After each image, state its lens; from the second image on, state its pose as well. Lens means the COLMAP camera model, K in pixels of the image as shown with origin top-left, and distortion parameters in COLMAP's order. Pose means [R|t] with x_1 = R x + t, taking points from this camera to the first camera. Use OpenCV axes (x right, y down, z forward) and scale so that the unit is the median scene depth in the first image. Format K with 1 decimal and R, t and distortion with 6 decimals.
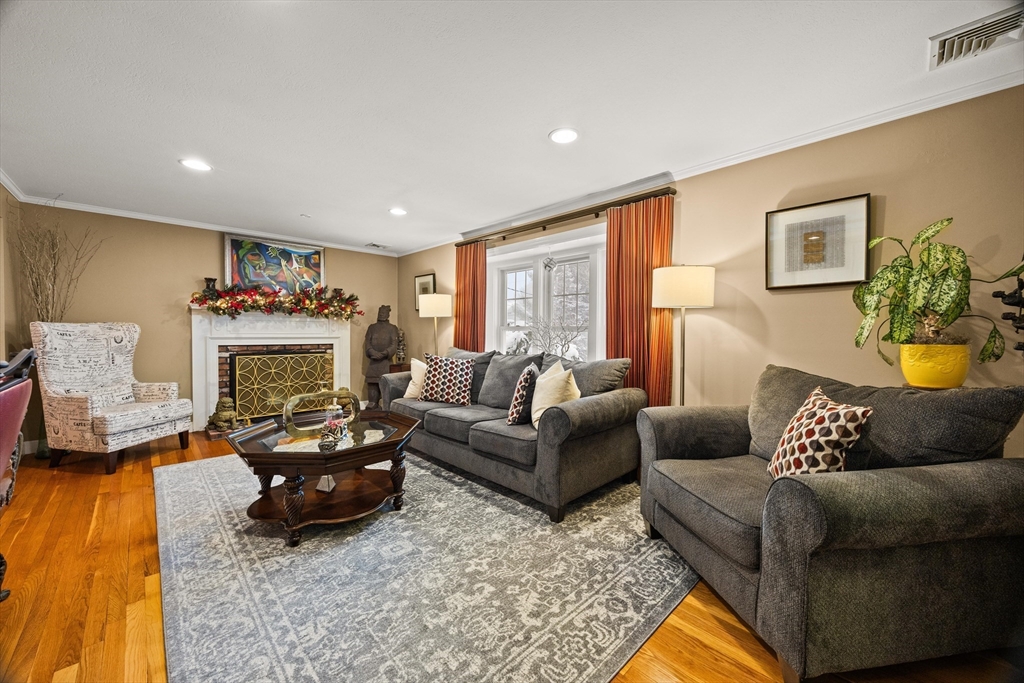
lens RADIAL K [[391.5, 0, 511.8], [0, 391.5, 340.4], [0, 0, 1]] dist [-0.005837, 0.000611]
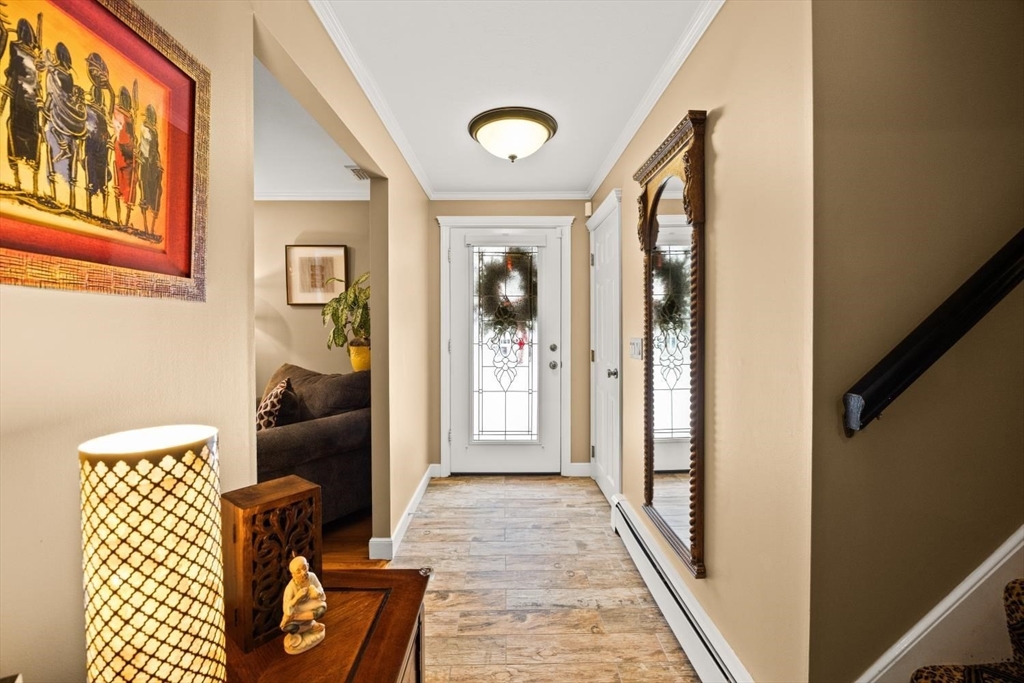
lens RADIAL K [[418.7, 0, 511.2], [0, 418.7, 340.5], [0, 0, 1]] dist [-0.016495, -0.000133]
pose [[0.677090, -0.021730, 0.735579, 0.129149], [0.017546, 0.999756, 0.013383, -0.017638], [-0.735691, 0.003845, 0.677307, -0.438139]]
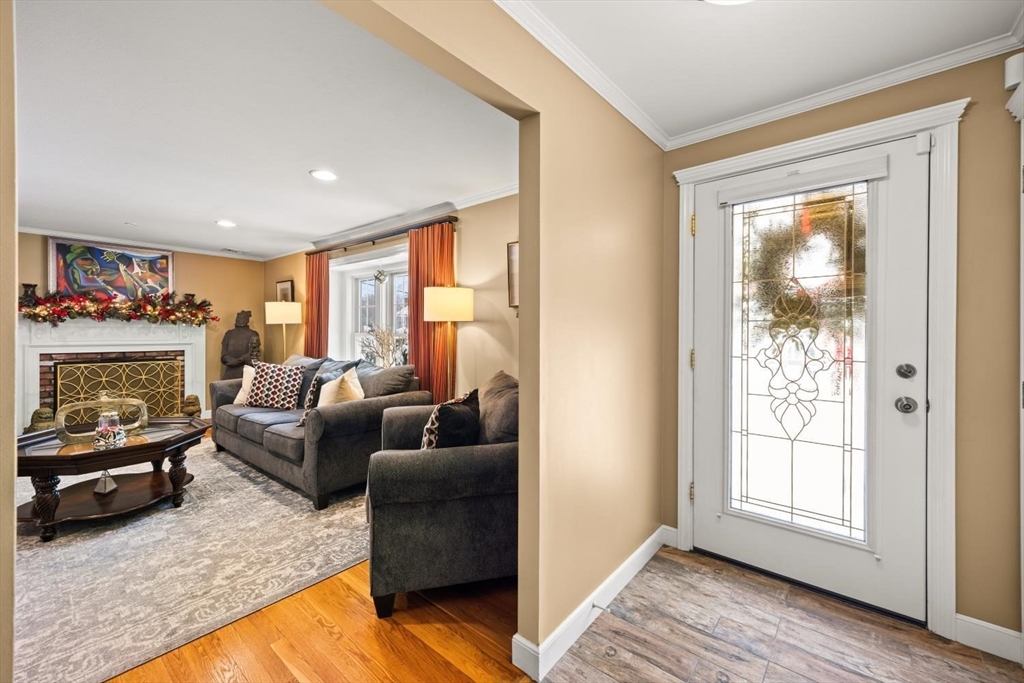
lens RADIAL K [[416.3, 0, 505.3], [0, 416.3, 335.0], [0, 0, 1]] dist [0.010360, -0.001664]
pose [[0.994526, -0.002298, 0.104463, 0.472226], [0.003663, 0.999910, -0.012869, -0.026365], [-0.104424, 0.013181, 0.994446, -0.250563]]
